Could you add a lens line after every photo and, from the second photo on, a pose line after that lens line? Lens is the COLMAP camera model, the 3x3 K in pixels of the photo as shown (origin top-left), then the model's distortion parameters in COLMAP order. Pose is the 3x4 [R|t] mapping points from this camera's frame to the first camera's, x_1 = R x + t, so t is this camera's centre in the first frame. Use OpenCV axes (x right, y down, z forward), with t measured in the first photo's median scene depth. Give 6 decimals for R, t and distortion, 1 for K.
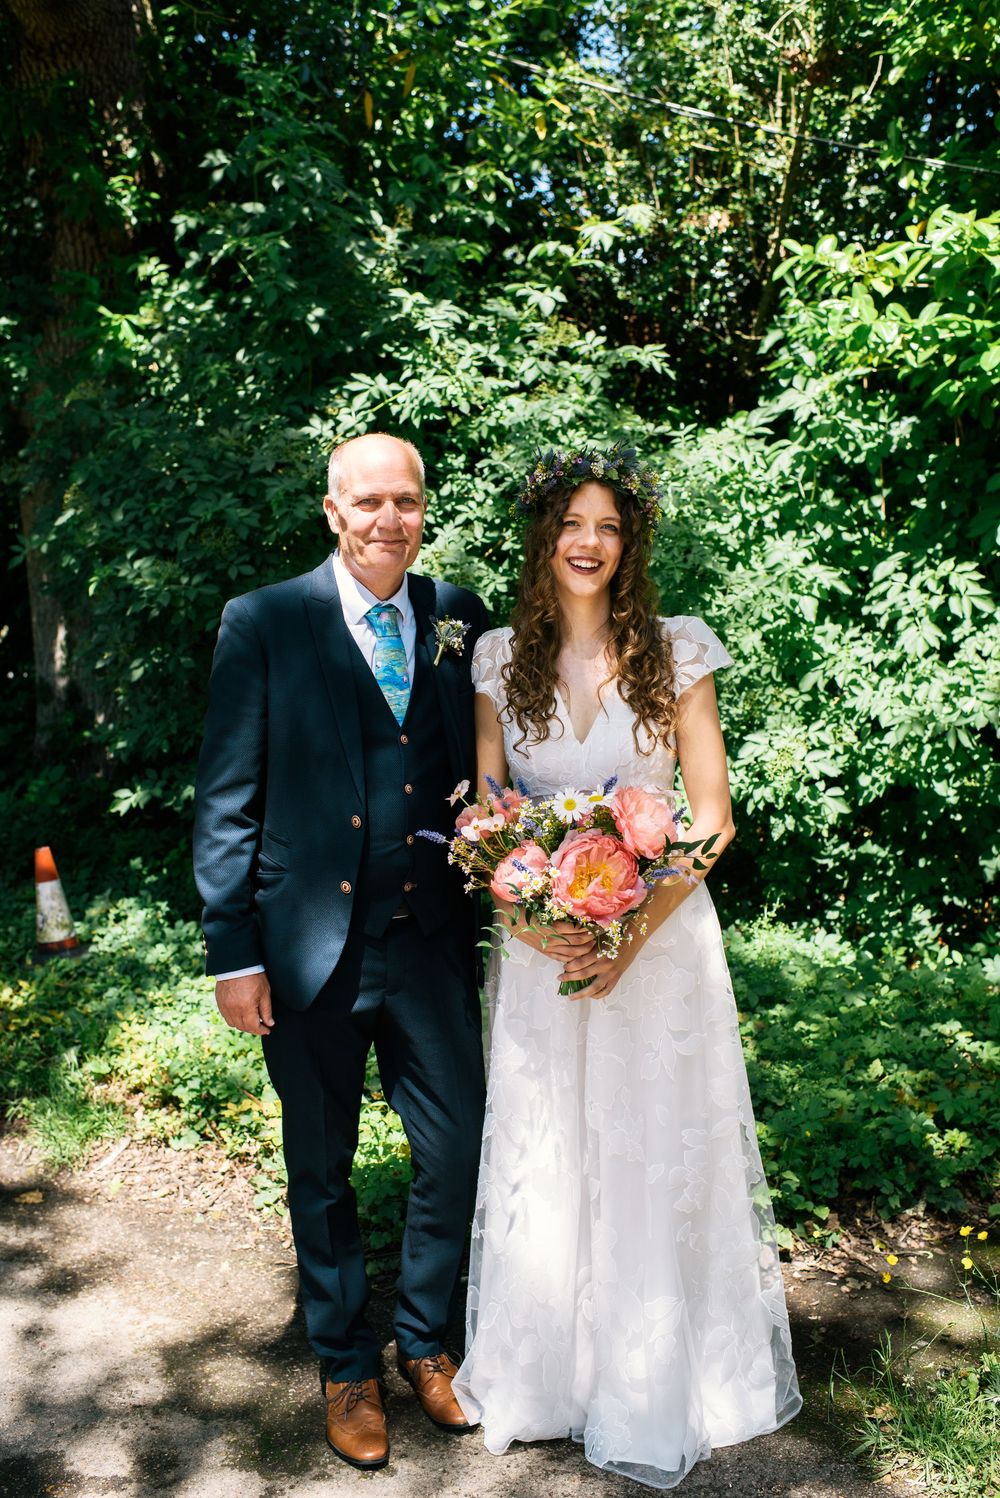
lens RADIAL K [[1494.1, 0, 500.0], [0, 1494.1, 749.0], [0, 0, 1]] dist [-0.007691, 0.016510]
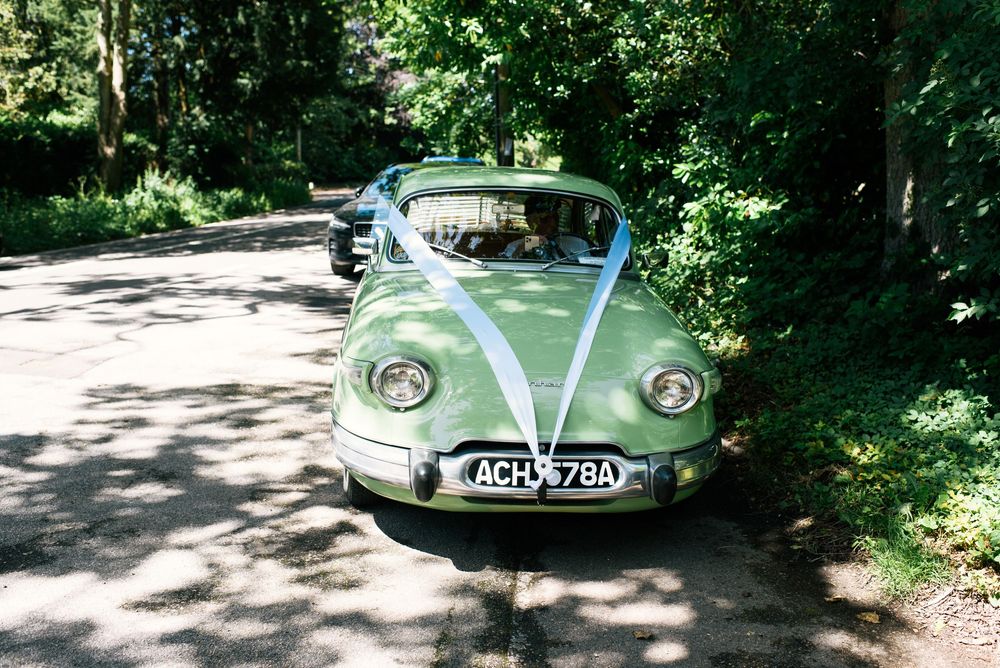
lens RADIAL K [[1006.7, 0, 500.0], [0, 1006.7, 334.0], [0, 0, 1]] dist [-0.003533, -0.007253]
pose [[0.793169, 0.085141, -0.603021, -0.050961], [-0.048144, 0.995846, 0.077280, 0.005644], [0.607096, -0.032264, 0.793973, 0.100264]]
